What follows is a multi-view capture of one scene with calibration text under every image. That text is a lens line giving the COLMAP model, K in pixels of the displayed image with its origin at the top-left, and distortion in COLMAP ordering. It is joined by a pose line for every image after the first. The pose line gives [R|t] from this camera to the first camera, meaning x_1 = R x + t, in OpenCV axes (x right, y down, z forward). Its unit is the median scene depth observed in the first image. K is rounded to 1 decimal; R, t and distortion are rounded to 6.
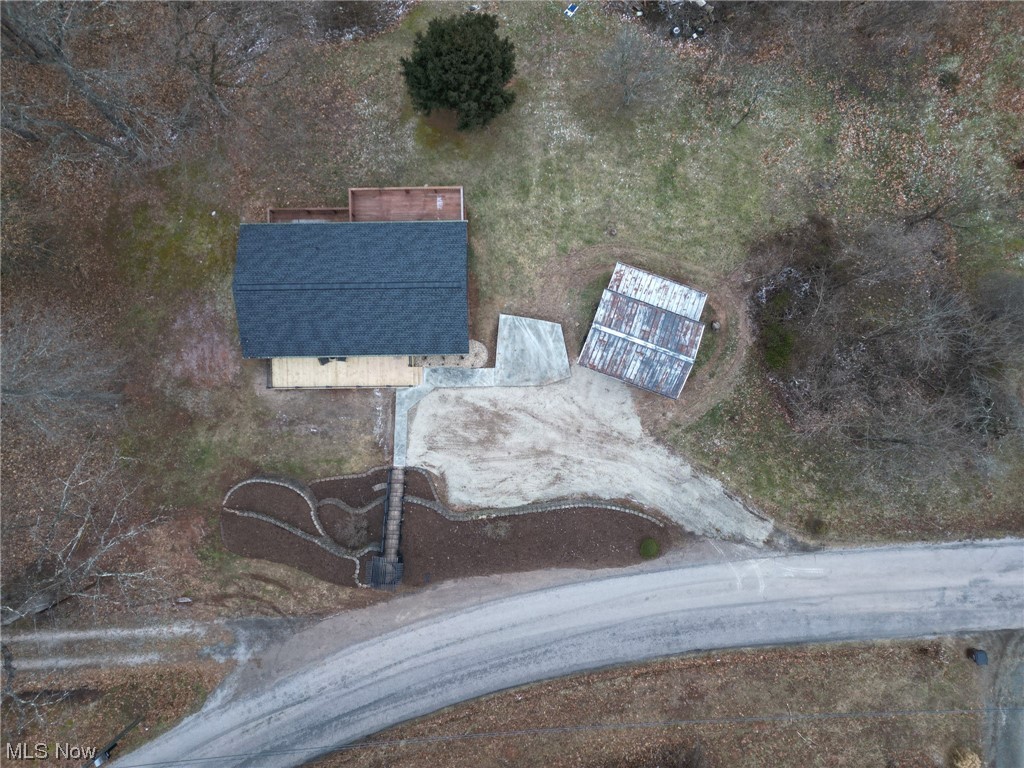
lens RADIAL K [[712.3, 0, 517.8], [0, 712.3, 379.7], [0, 0, 1]] dist [0.061992, -0.042276]
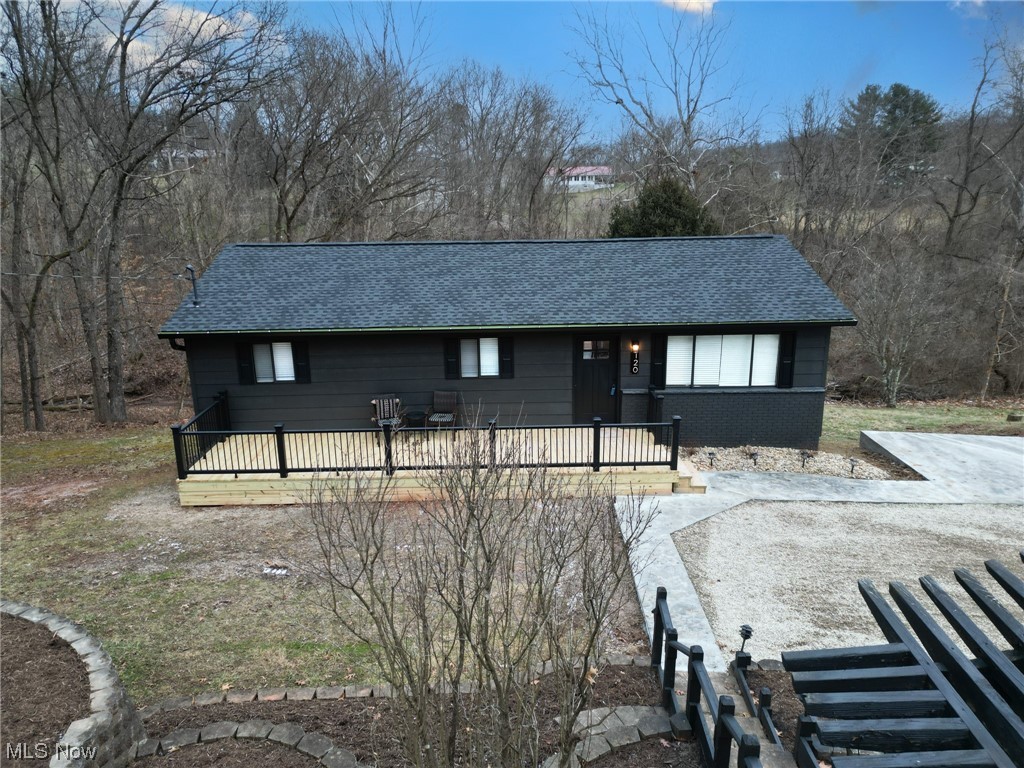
lens RADIAL K [[712.3, 0, 509.1], [0, 712.3, 373.7], [0, 0, 1]] dist [0.061992, -0.042276]
pose [[0.999865, 0.003151, -0.016122, -0.208108], [-0.016363, 0.277930, -0.960462, 0.271086], [0.001455, 0.960596, 0.277944, 0.879219]]
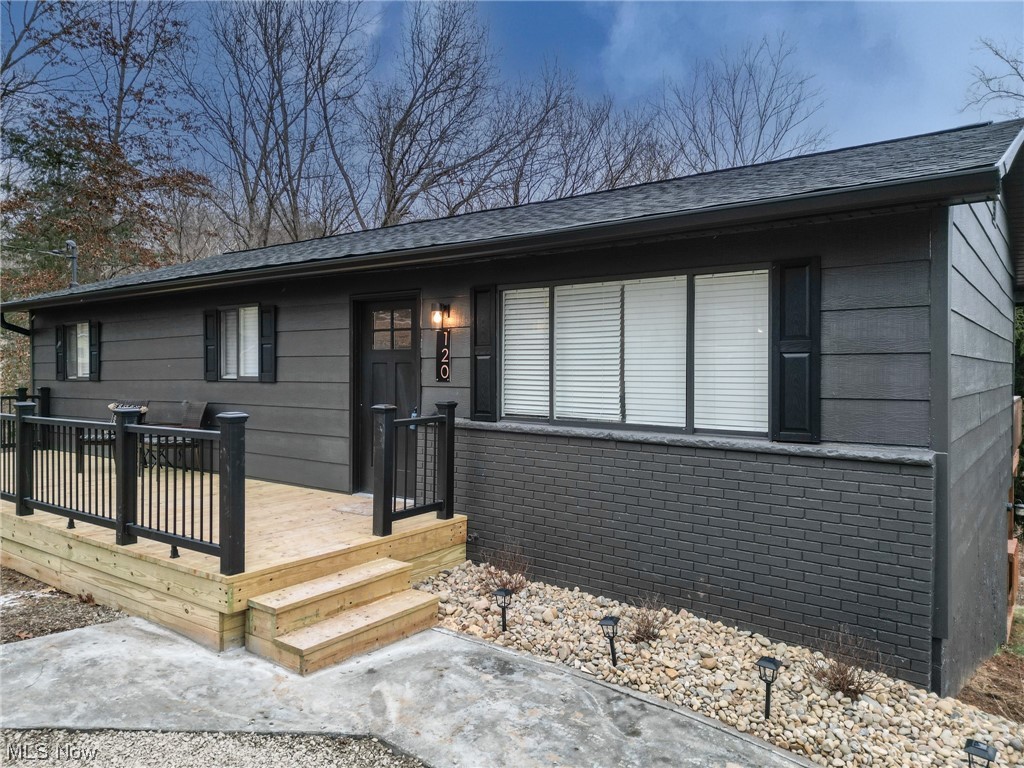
lens RADIAL K [[712.3, 0, 509.4], [0, 712.3, 384.1], [0, 0, 1]] dist [0.061992, -0.042276]
pose [[0.789079, 0.030804, -0.613519, -0.057166], [-0.614291, 0.040761, -0.788026, 0.062383], [0.000733, 0.998694, 0.051086, 0.963192]]
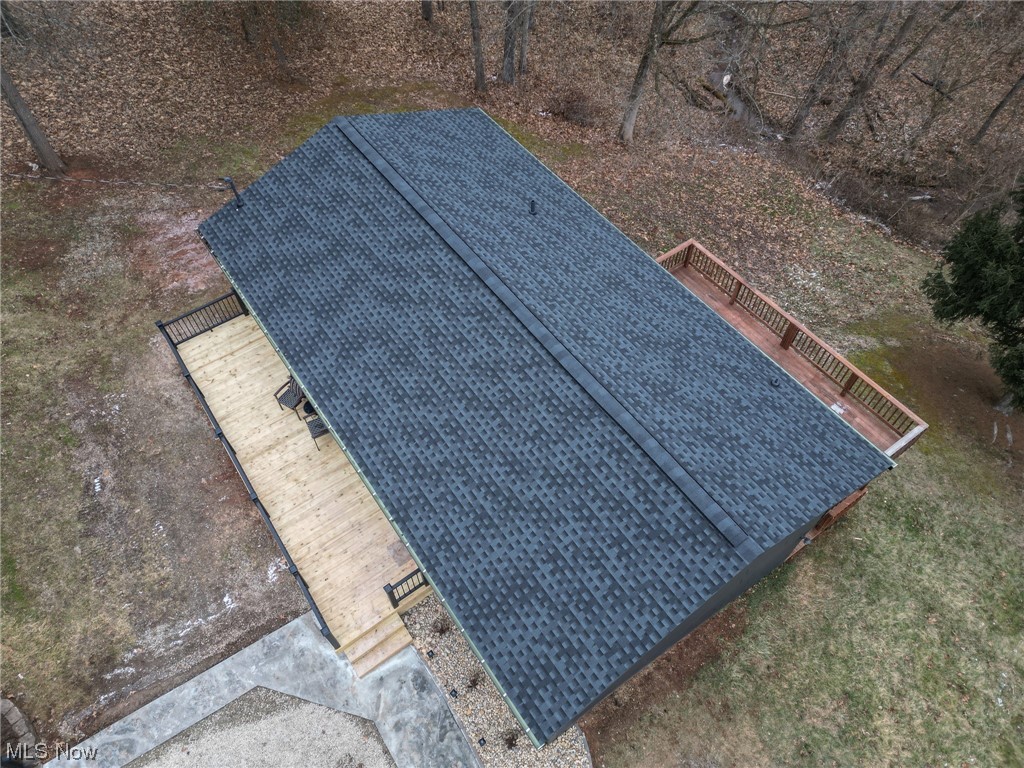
lens RADIAL K [[712.3, 0, 511.4], [0, 712.3, 381.7], [0, 0, 1]] dist [0.061992, -0.042276]
pose [[0.563765, 0.673045, -0.478726, -0.037516], [-0.825671, 0.473916, -0.306057, -0.011412], [0.020886, 0.567815, 0.822891, 0.688520]]
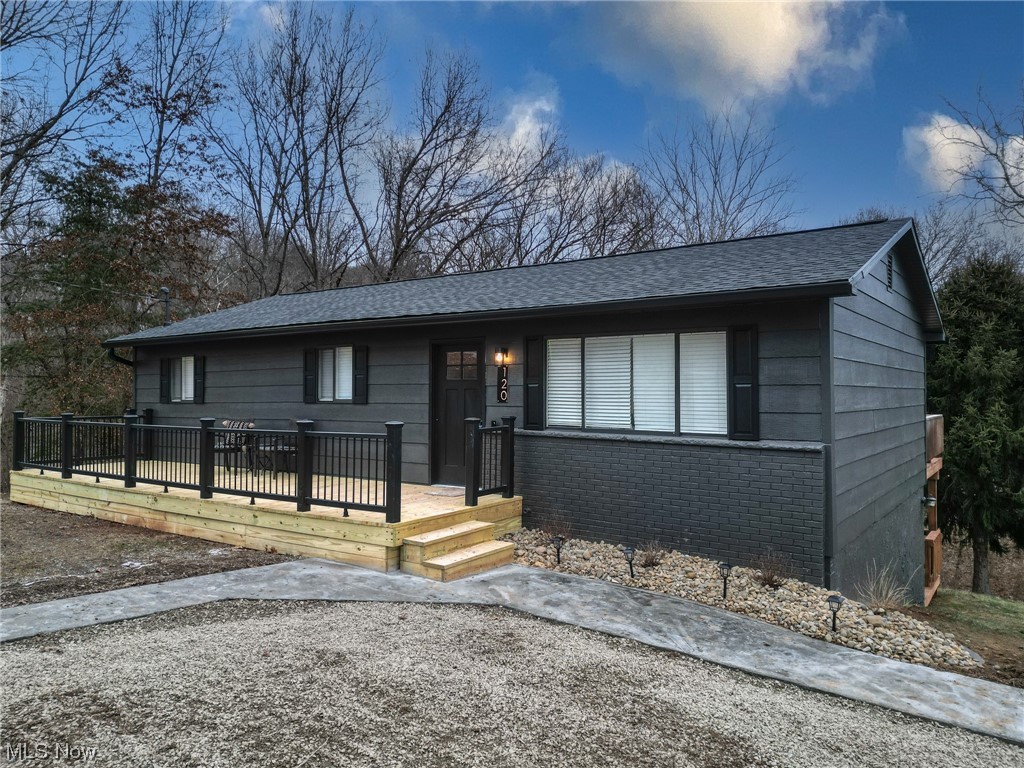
lens RADIAL K [[712.3, 0, 508.1], [0, 712.3, 388.9], [0, 0, 1]] dist [0.061992, -0.042276]
pose [[0.800935, 0.014460, -0.598577, -0.033279], [-0.598748, 0.022733, -0.800615, 0.118958], [0.002030, 0.999637, 0.026866, 0.960630]]
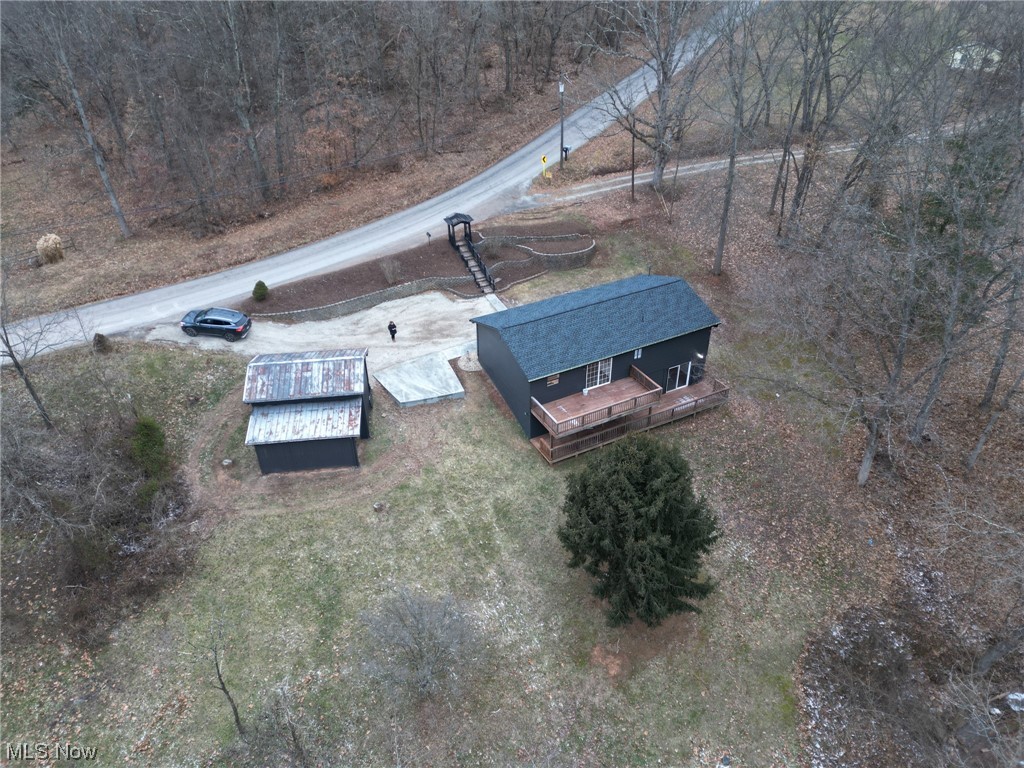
lens RADIAL K [[712.3, 0, 513.3], [0, 712.3, 385.9], [0, 0, 1]] dist [0.061992, -0.042276]
pose [[-0.894908, 0.269670, -0.355554, 0.260189], [-0.445093, -0.482016, 0.754687, -0.860254], [0.032133, 0.833630, 0.551388, 0.472843]]
